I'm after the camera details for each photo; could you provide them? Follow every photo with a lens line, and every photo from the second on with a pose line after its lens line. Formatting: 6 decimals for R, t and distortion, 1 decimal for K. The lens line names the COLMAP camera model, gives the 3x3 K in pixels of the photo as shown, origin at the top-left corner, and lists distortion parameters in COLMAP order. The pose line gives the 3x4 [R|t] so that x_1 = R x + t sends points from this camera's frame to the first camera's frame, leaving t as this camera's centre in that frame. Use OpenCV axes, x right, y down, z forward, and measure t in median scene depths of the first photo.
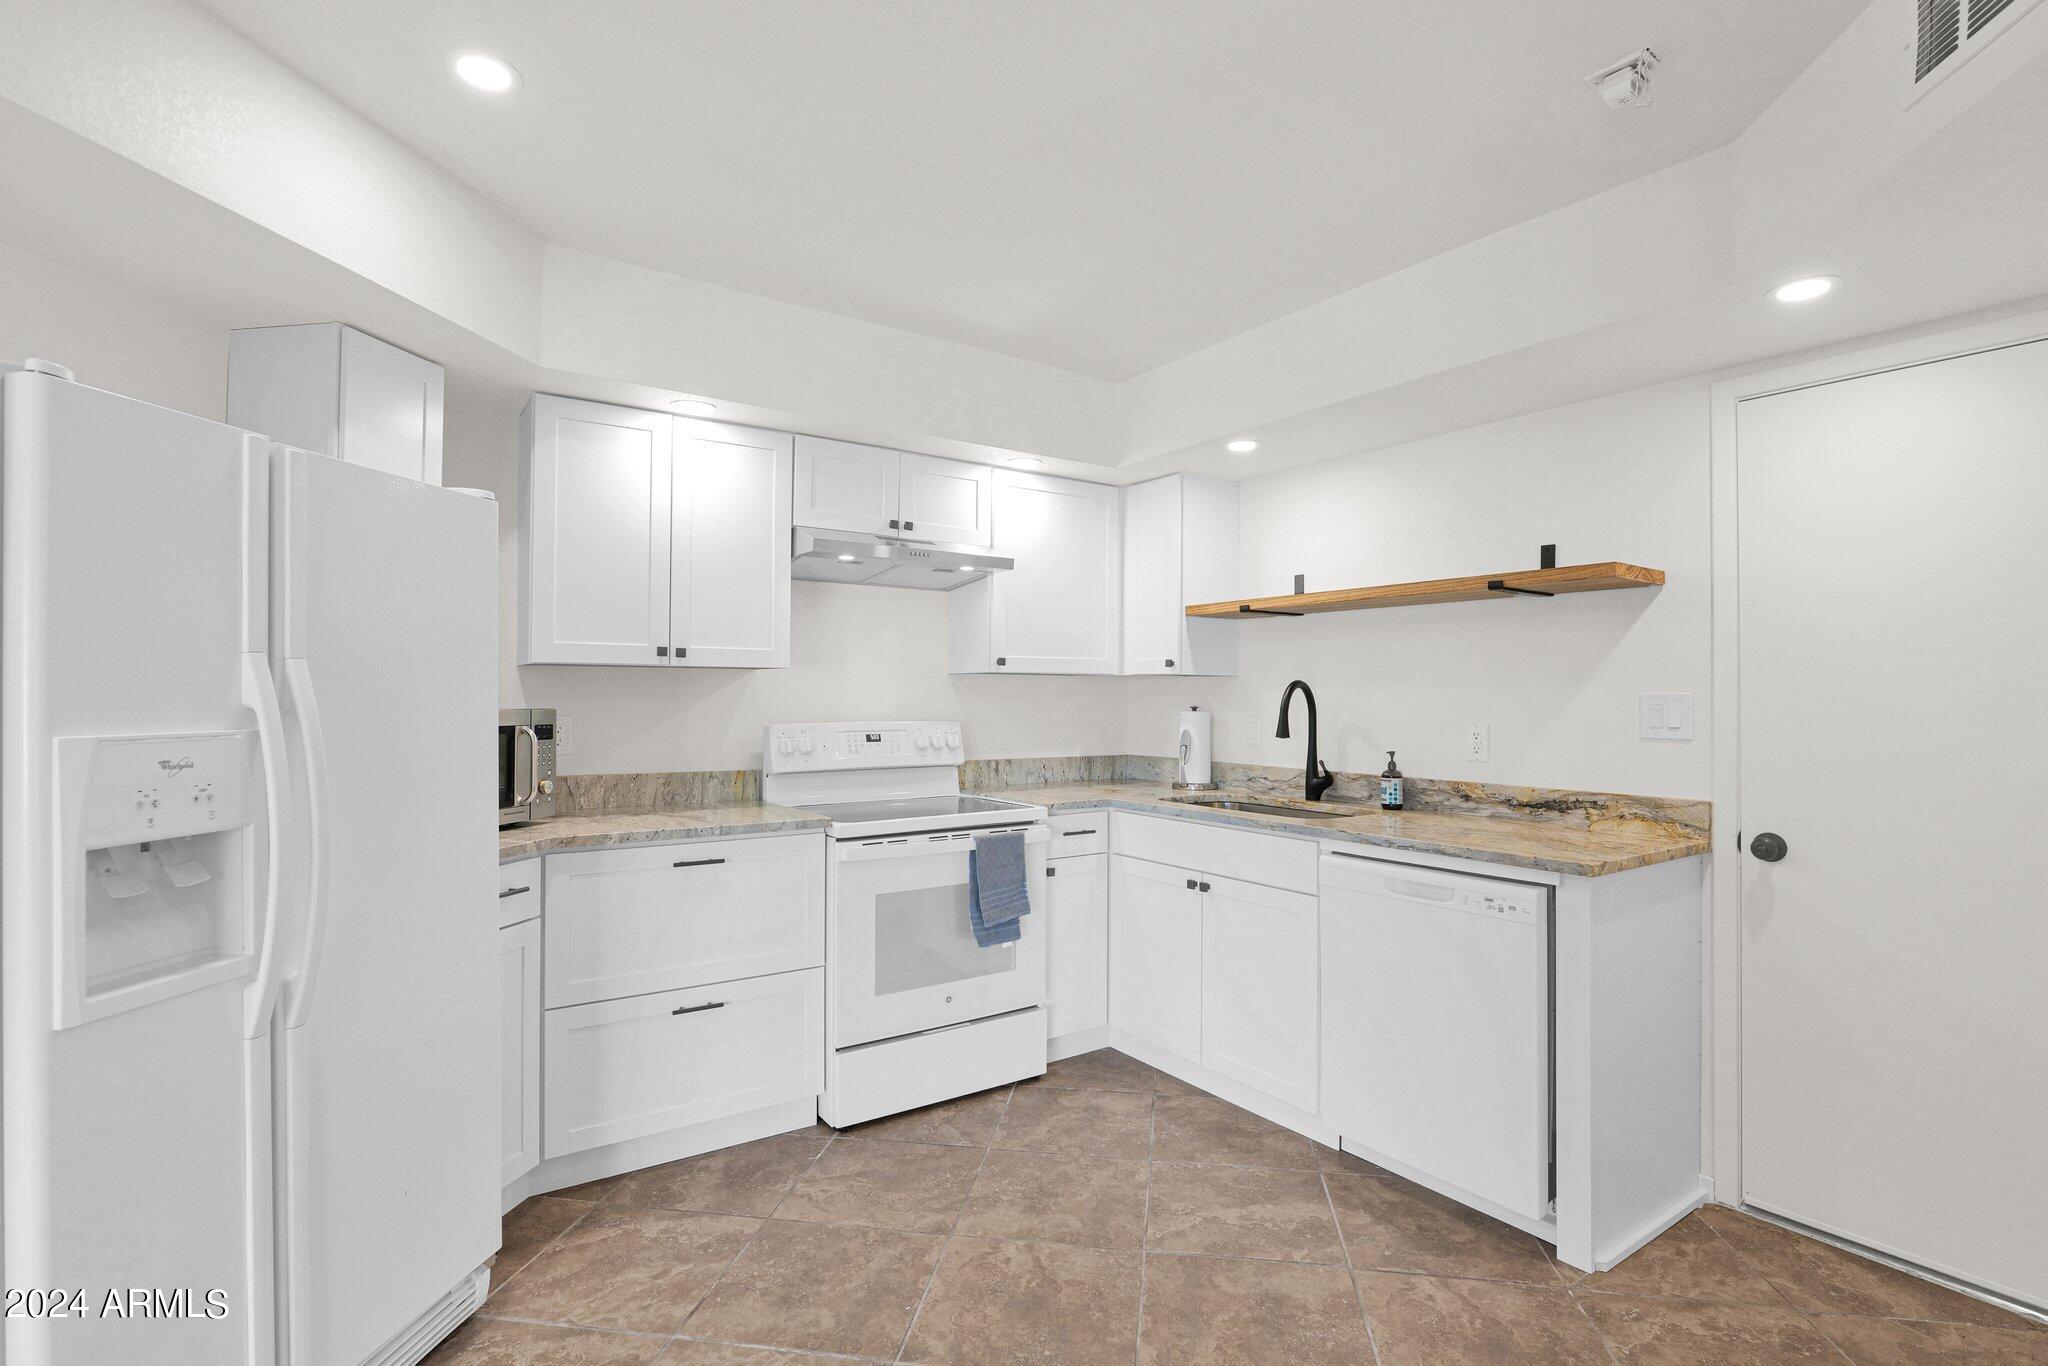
lens RADIAL K [[966.1, 0, 1028.3], [0, 966.1, 685.0], [0, 0, 1]] dist [-0.011034, 0.000233]
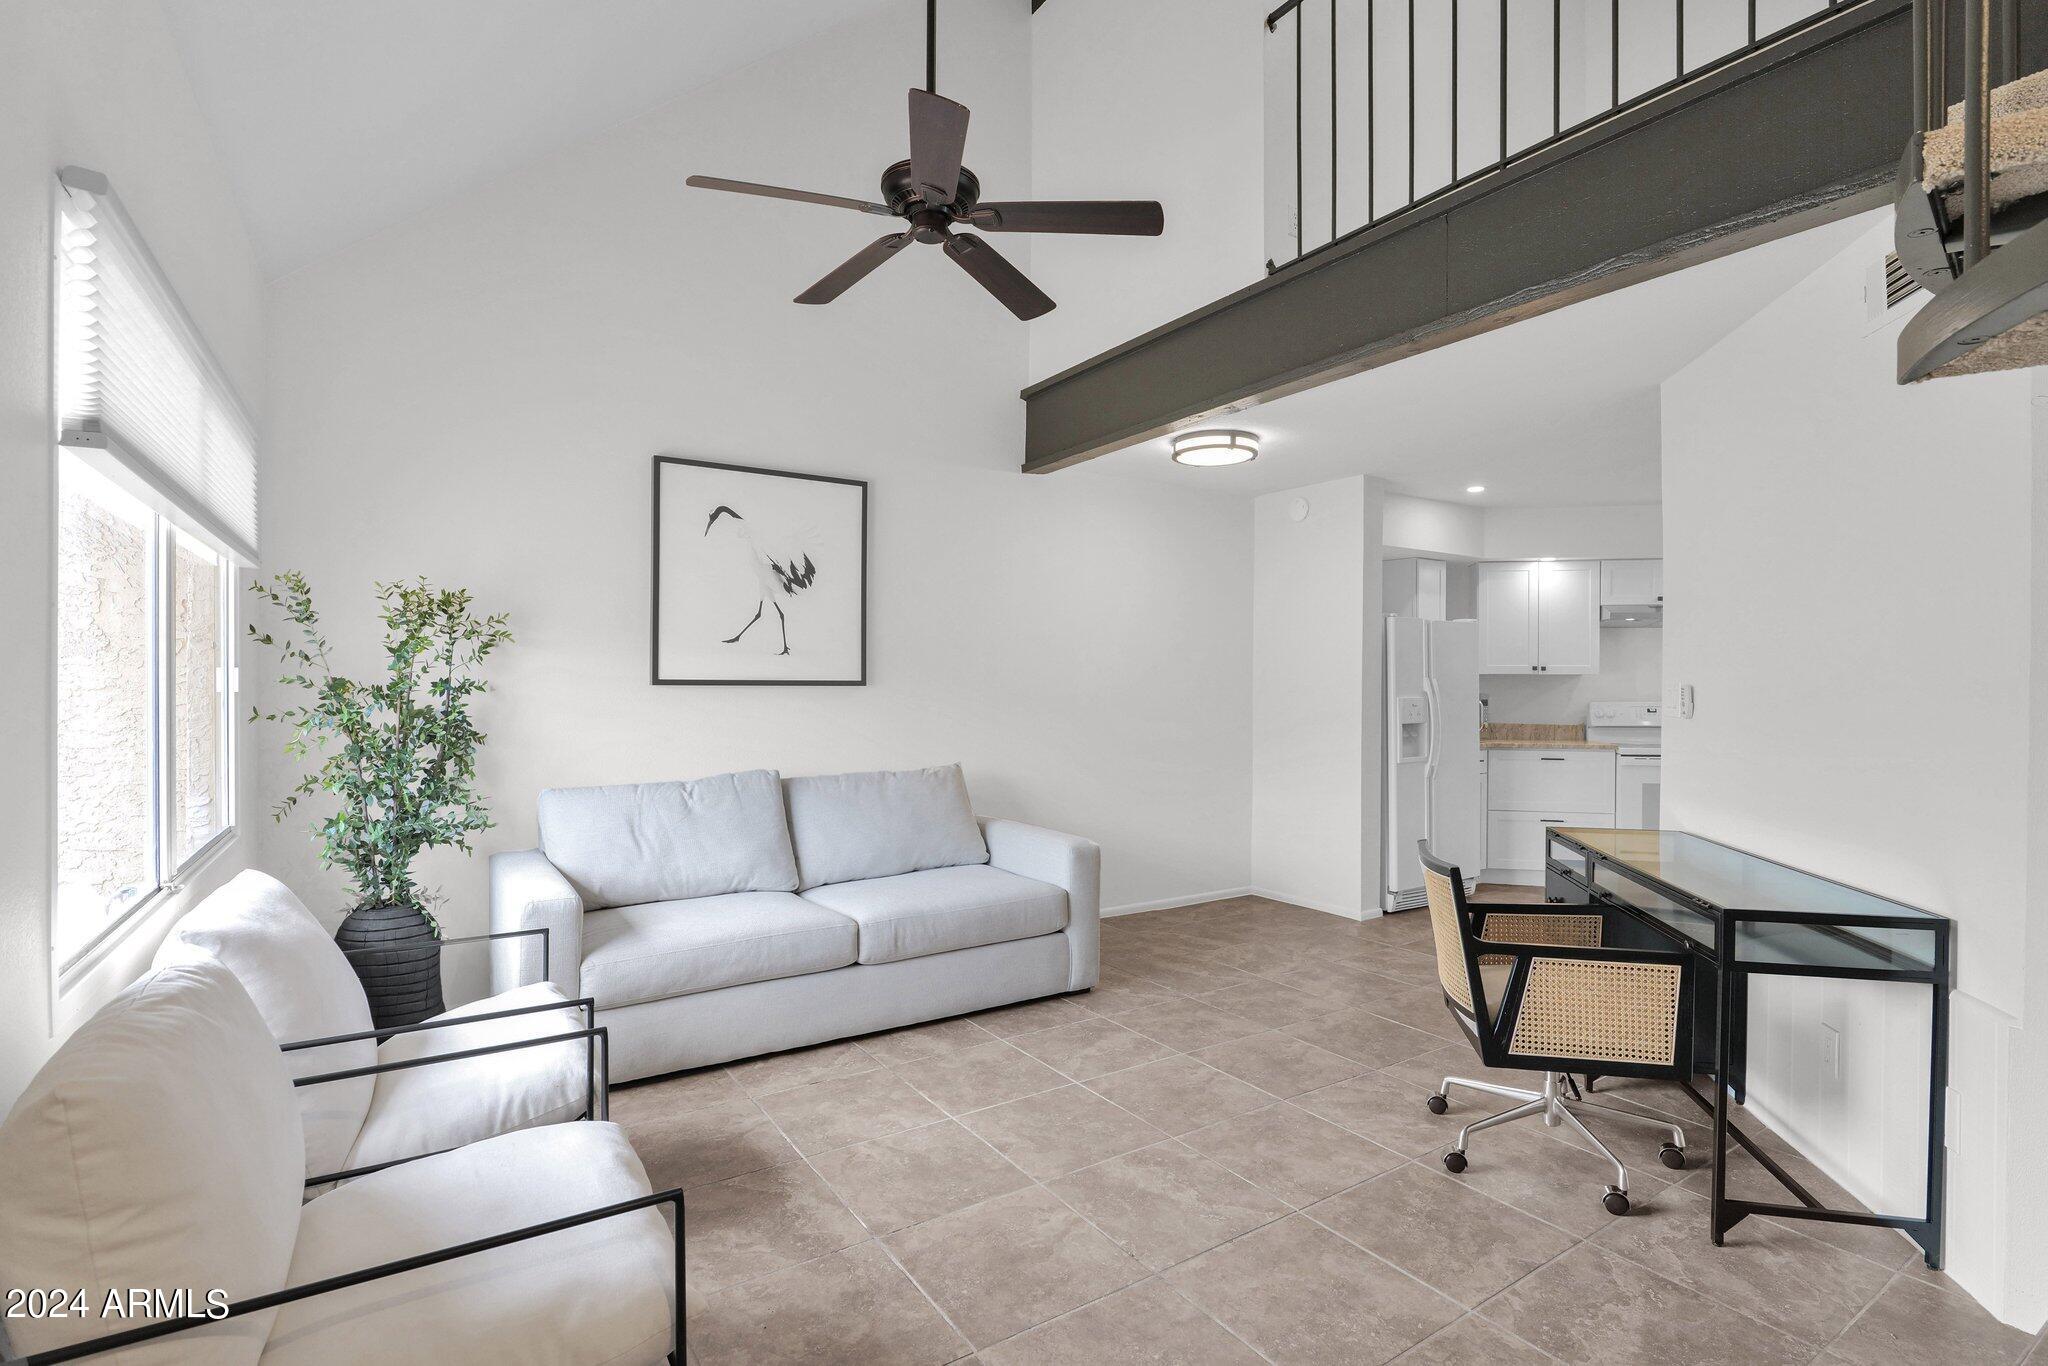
lens RADIAL K [[966.1, 0, 1028.3], [0, 966.1, 685.0], [0, 0, 1]] dist [-0.011034, 0.000233]
pose [[0.677585, -0.000017, -0.735445, 0.420372], [0.008851, 0.999928, 0.008132, -0.021869], [0.735391, -0.012020, 0.677536, -1.239128]]
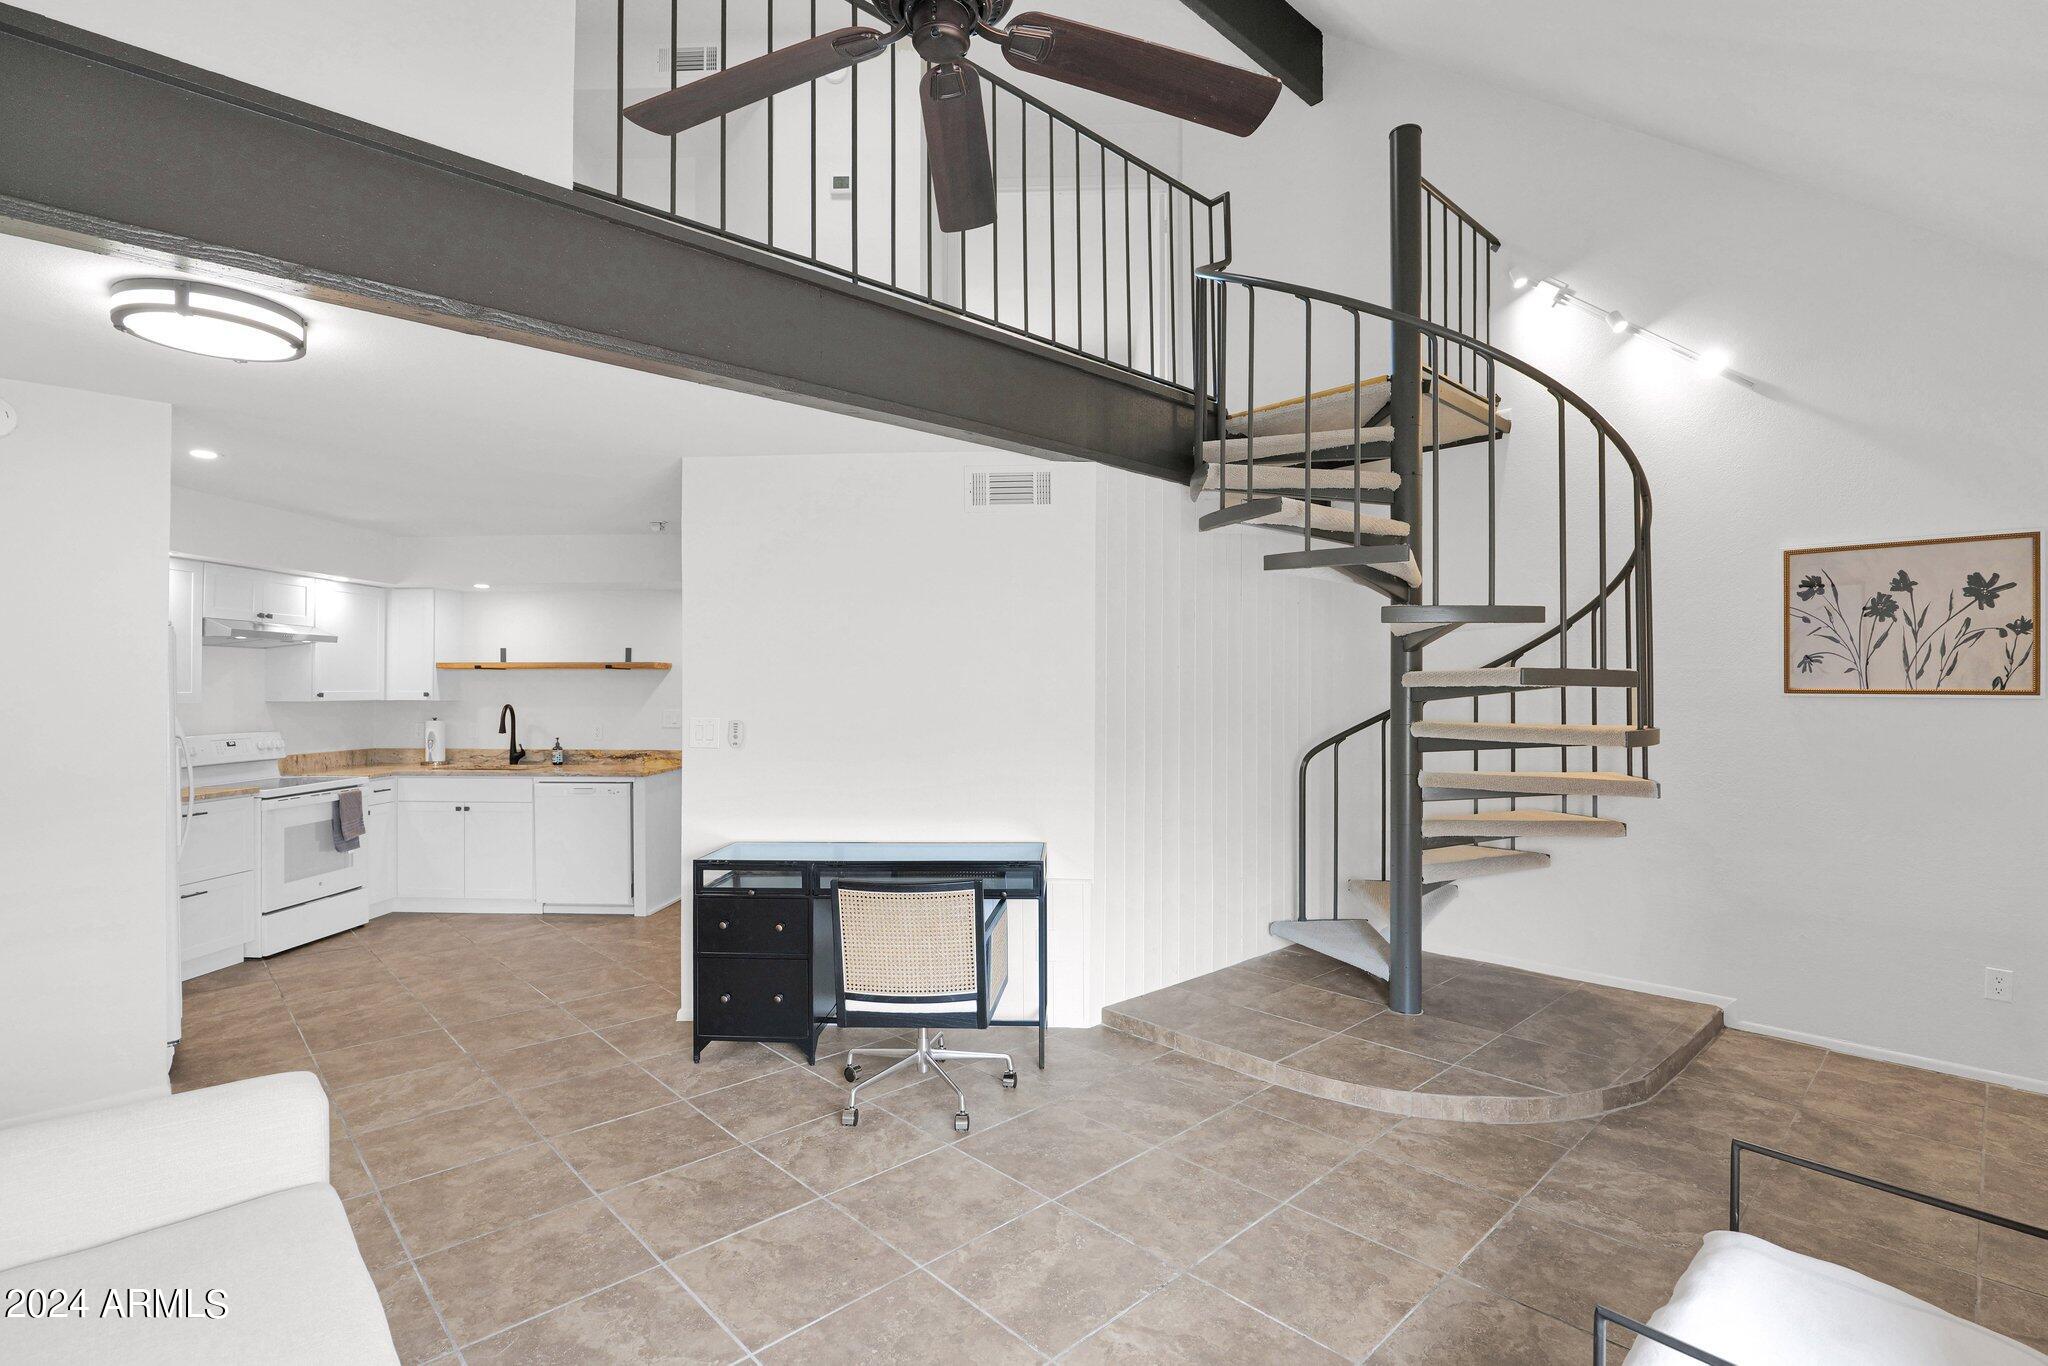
lens RADIAL K [[966.1, 0, 1028.3], [0, 966.1, 685.0], [0, 0, 1]] dist [-0.011034, 0.000233]
pose [[0.604875, -0.000949, 0.796320, -0.666464], [-0.006421, 0.999961, 0.006070, -0.064844], [-0.796295, -0.008785, 0.604845, -1.078928]]
